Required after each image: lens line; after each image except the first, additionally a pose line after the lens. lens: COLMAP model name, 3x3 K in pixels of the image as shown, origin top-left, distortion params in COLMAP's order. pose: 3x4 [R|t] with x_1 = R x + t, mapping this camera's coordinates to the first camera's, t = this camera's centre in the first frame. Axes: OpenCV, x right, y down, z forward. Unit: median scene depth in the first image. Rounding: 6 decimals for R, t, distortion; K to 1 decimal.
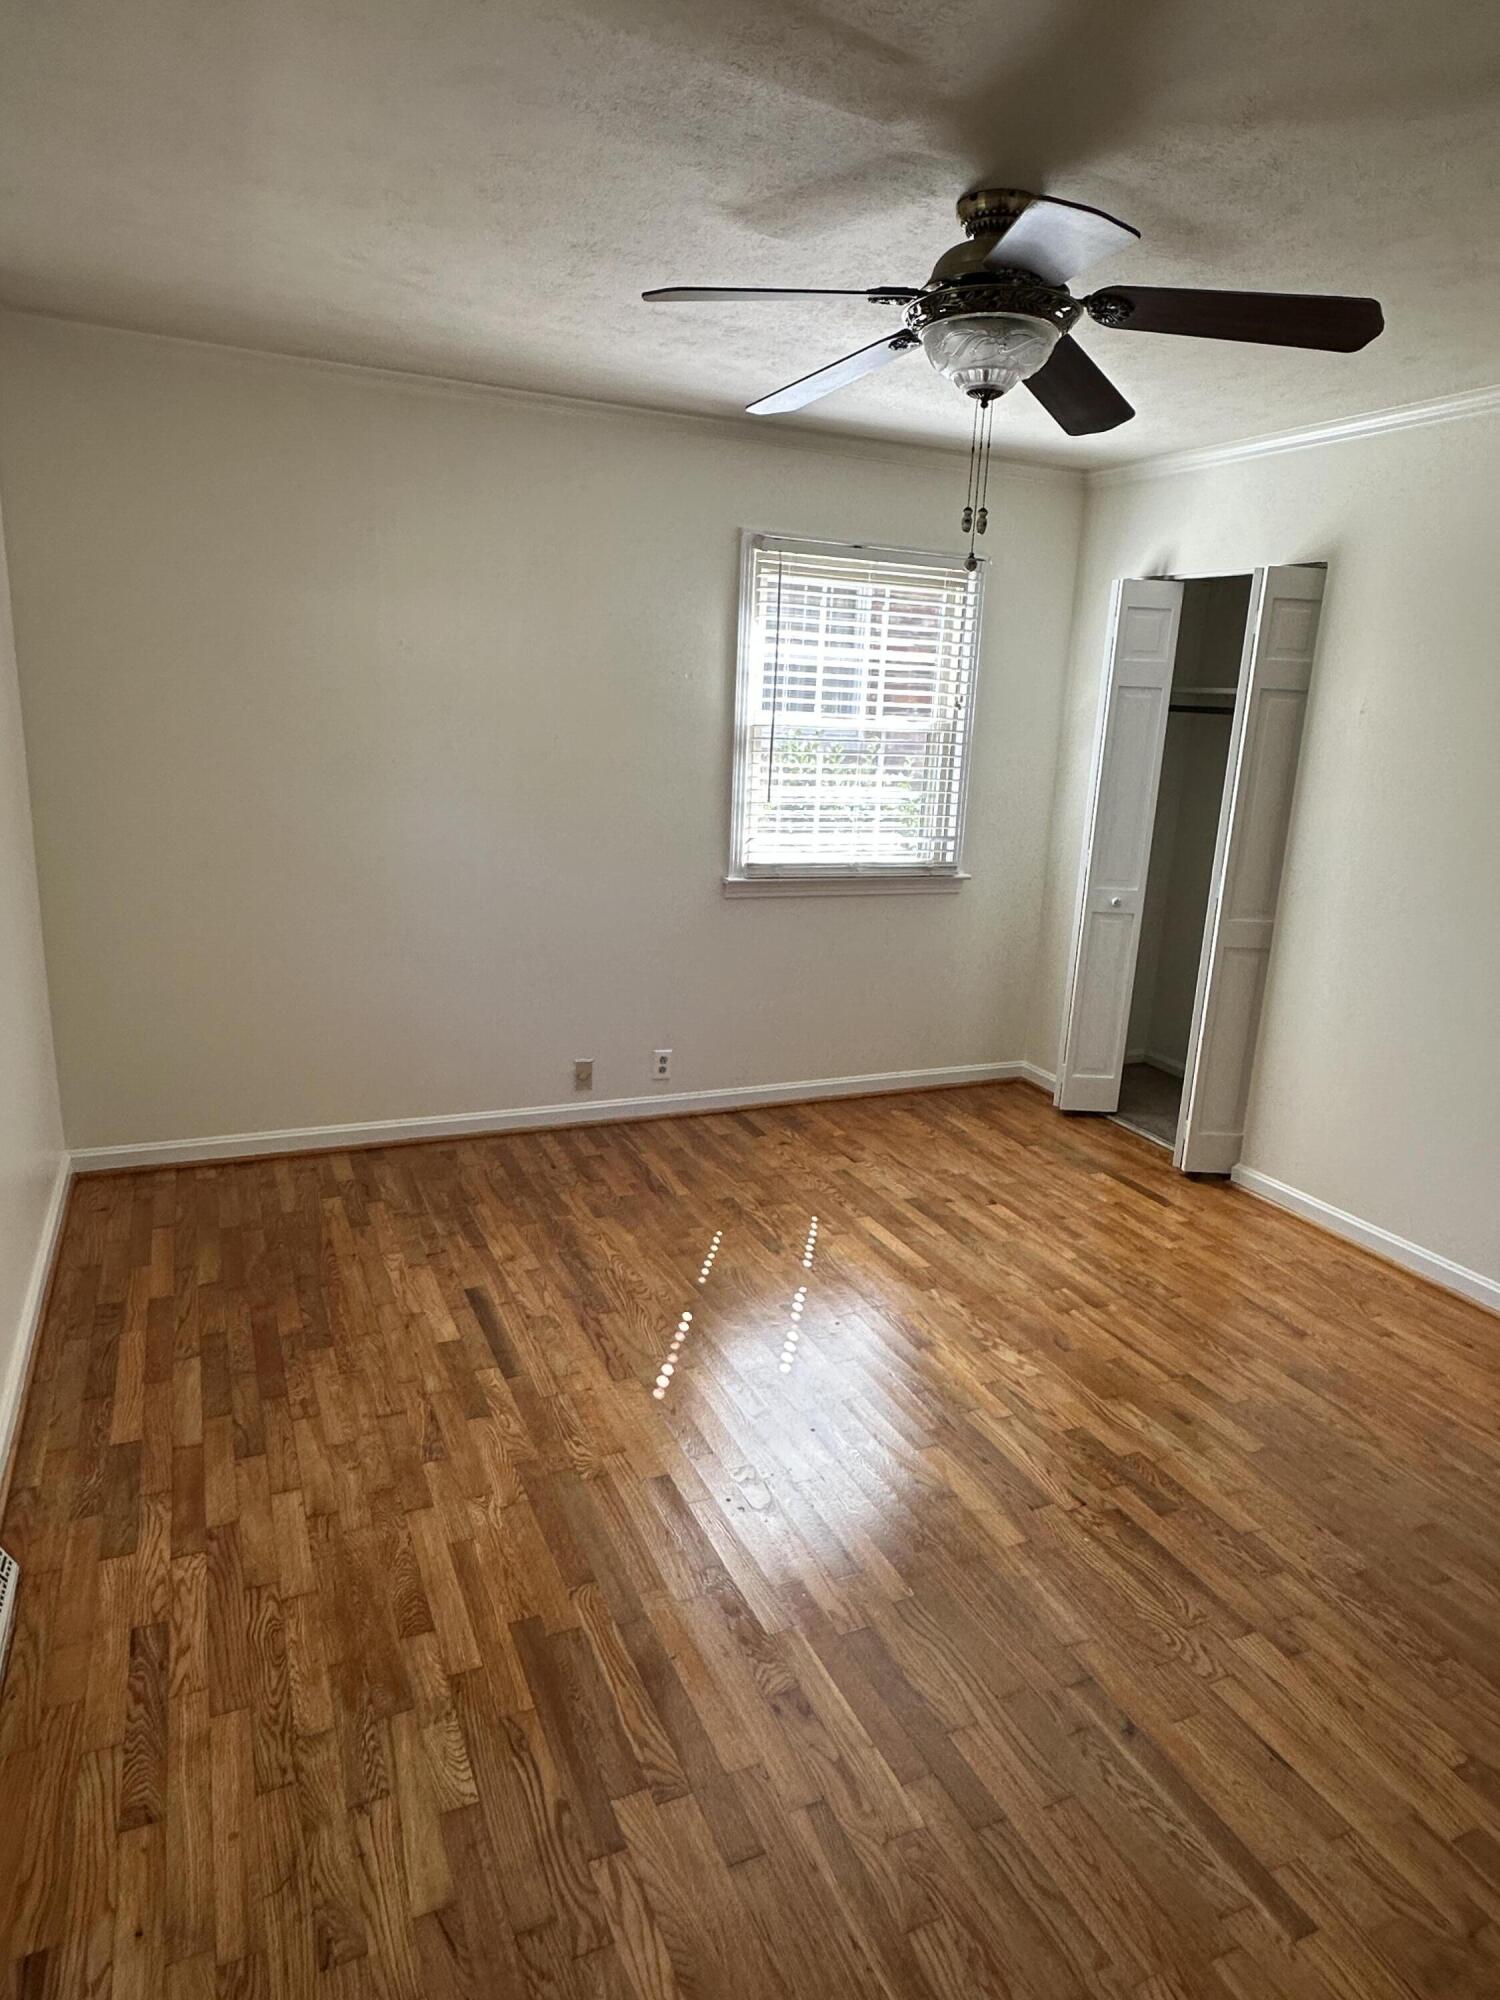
lens RADIAL K [[1242.8, 0, 719.7], [0, 1242.8, 1004.1], [0, 0, 1]] dist [-0.006472, 0.008074]
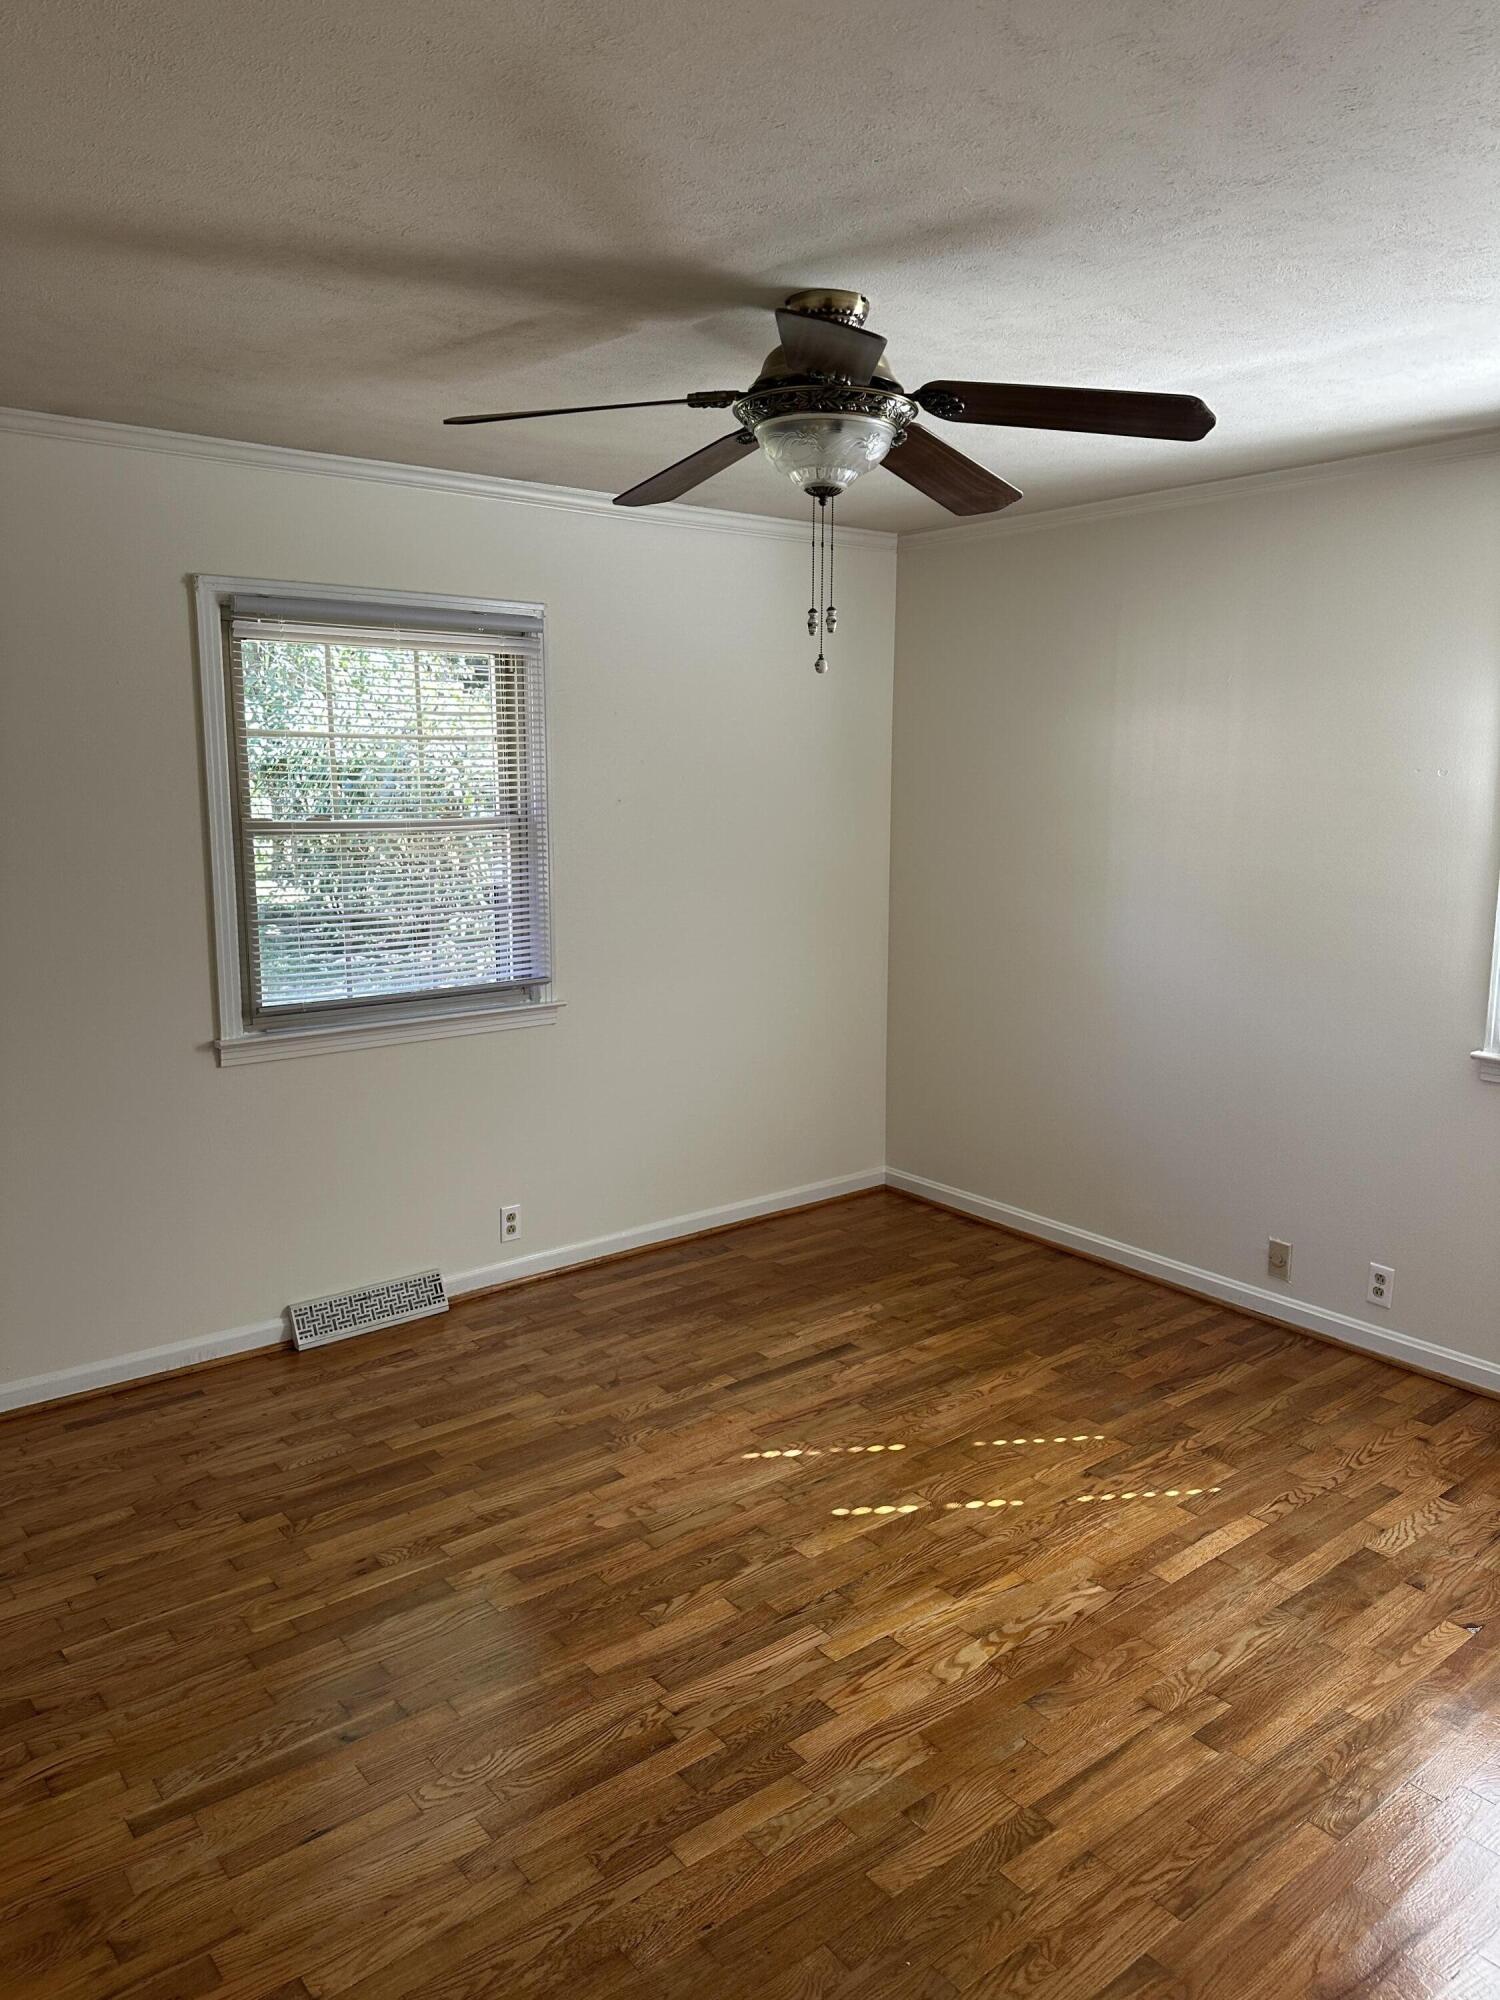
lens RADIAL K [[1400.1, 0, 732.7], [0, 1400.1, 990.9], [0, 0, 1]] dist [0.021286, -0.025694]
pose [[0.241092, 0.113864, -0.963800, 1.092370], [-0.227005, 0.972161, 0.058067, -0.140646], [0.943580, 0.204788, 0.260228, 0.623050]]
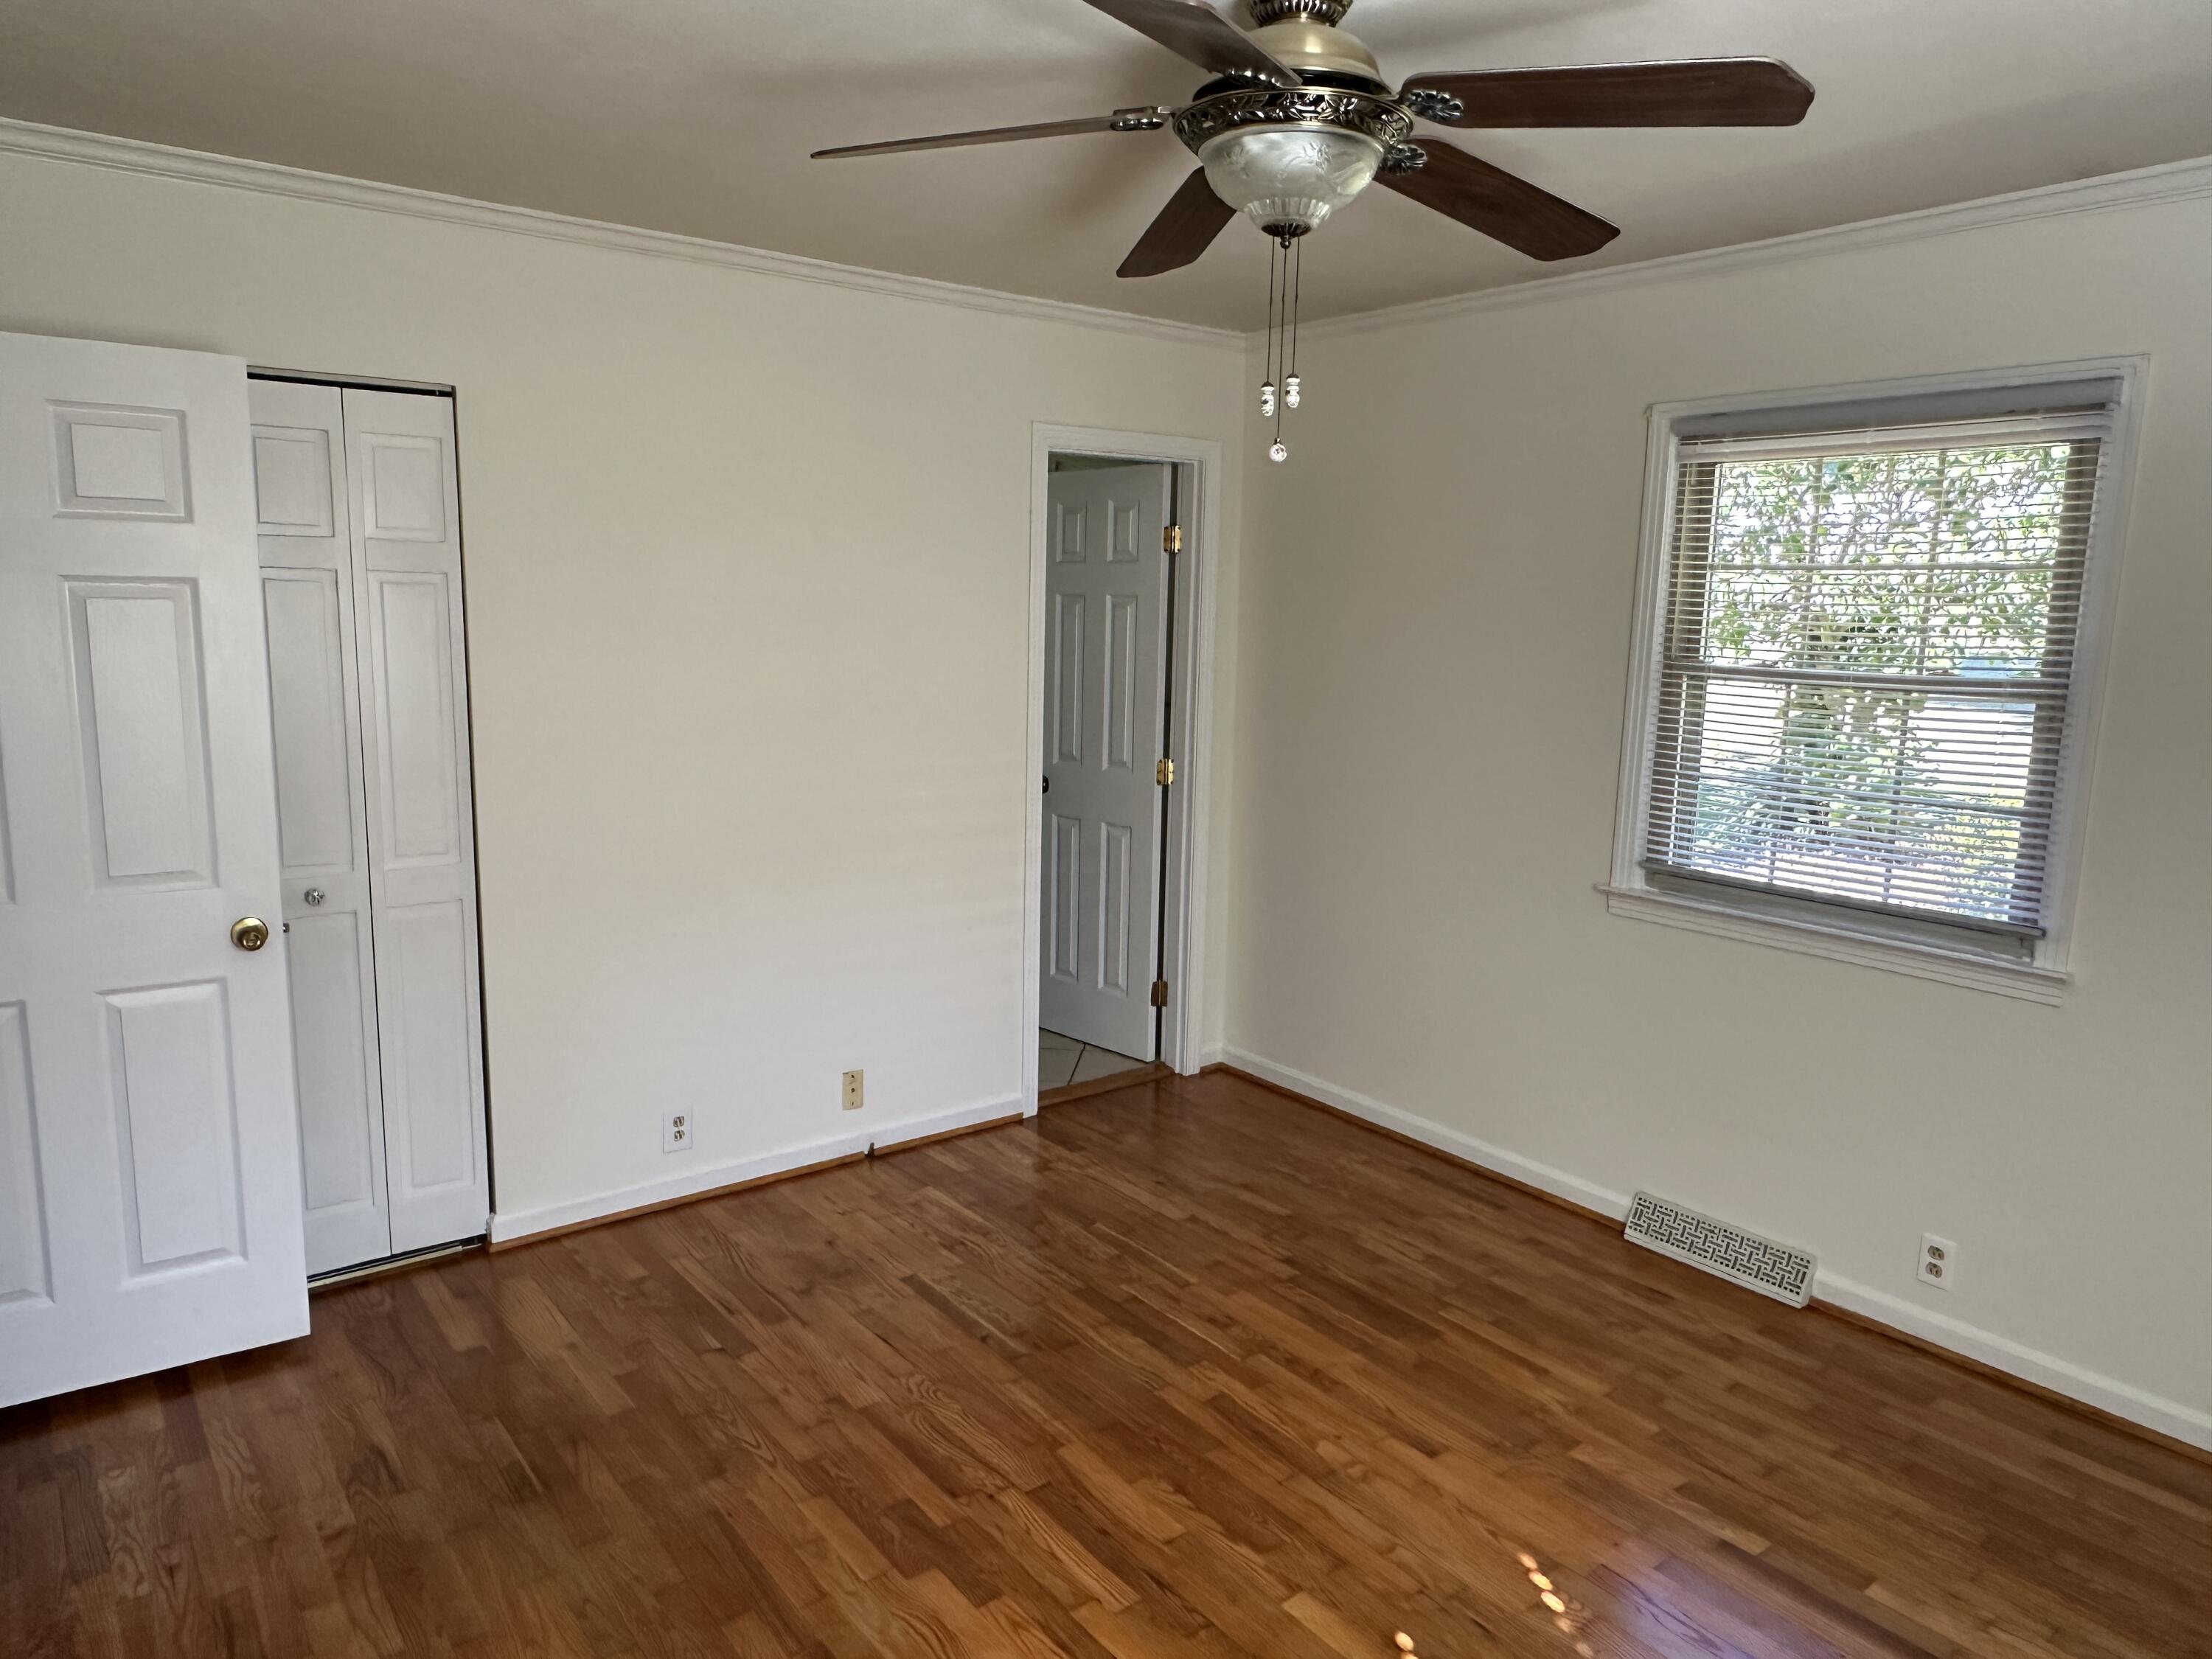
lens RADIAL K [[1418.9, 0, 1091.5], [0, 1418.9, 812.4], [0, 0, 1]] dist [-0.005815, 0.004901]
pose [[-0.966952, -0.029182, -0.253283, 0.455256], [-0.125405, 0.919388, 0.372827, -0.400869], [0.221986, 0.392269, -0.892663, 1.587938]]
